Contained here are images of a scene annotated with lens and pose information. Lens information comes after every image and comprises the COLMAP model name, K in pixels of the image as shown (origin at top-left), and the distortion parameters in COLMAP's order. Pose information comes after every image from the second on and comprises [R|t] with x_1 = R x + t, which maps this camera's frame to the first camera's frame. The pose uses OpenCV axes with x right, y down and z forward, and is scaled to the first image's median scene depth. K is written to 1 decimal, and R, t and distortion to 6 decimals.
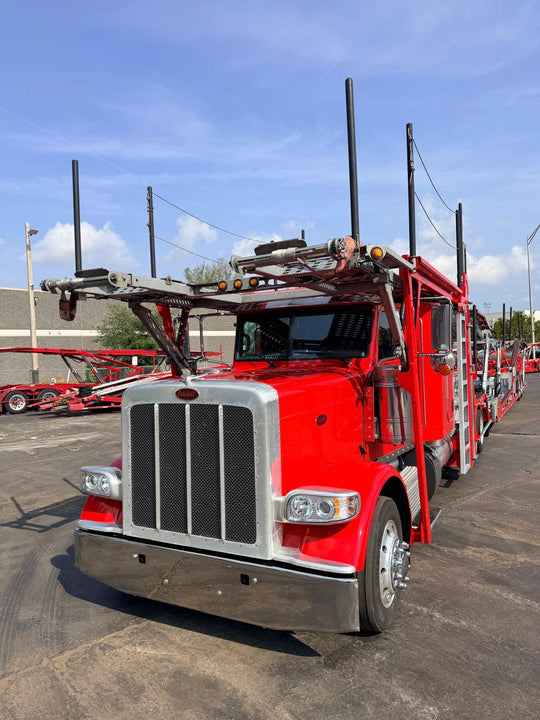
lens RADIAL K [[496.2, 0, 270.0], [0, 496.2, 360.0], [0, 0, 1]] dist [0.123762, -0.154091]
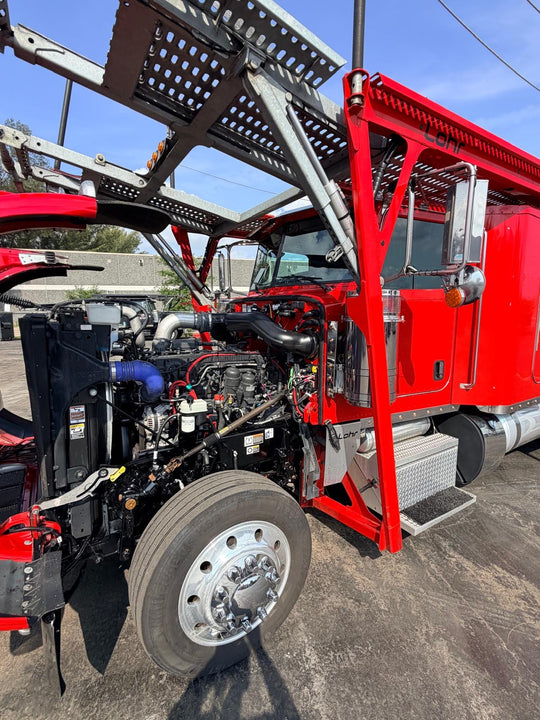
lens RADIAL K [[340.3, 0, 270.0], [0, 340.3, 360.0], [0, 0, 1]] dist [0.001932, 0.000489]
pose [[0.860113, 0.107566, -0.498633, 0.435640], [-0.033800, 0.987384, 0.154697, 0.042320], [0.508982, -0.116203, 0.852897, 0.642308]]
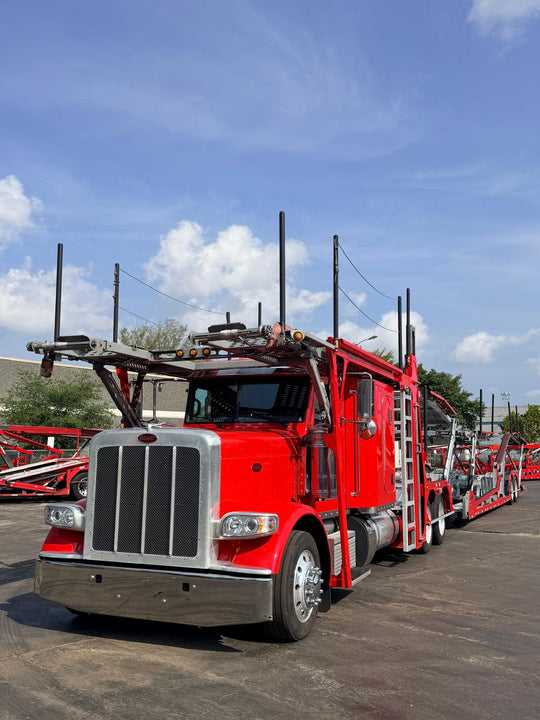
lens RADIAL K [[653.2, 0, 270.0], [0, 653.2, 360.0], [0, 0, 1]] dist [0.045277, -0.005534]
pose [[0.996820, 0.049603, 0.062365, 0.024039], [-0.040146, 0.988664, -0.144678, 0.090085], [-0.068835, 0.141714, 0.987512, -0.598837]]
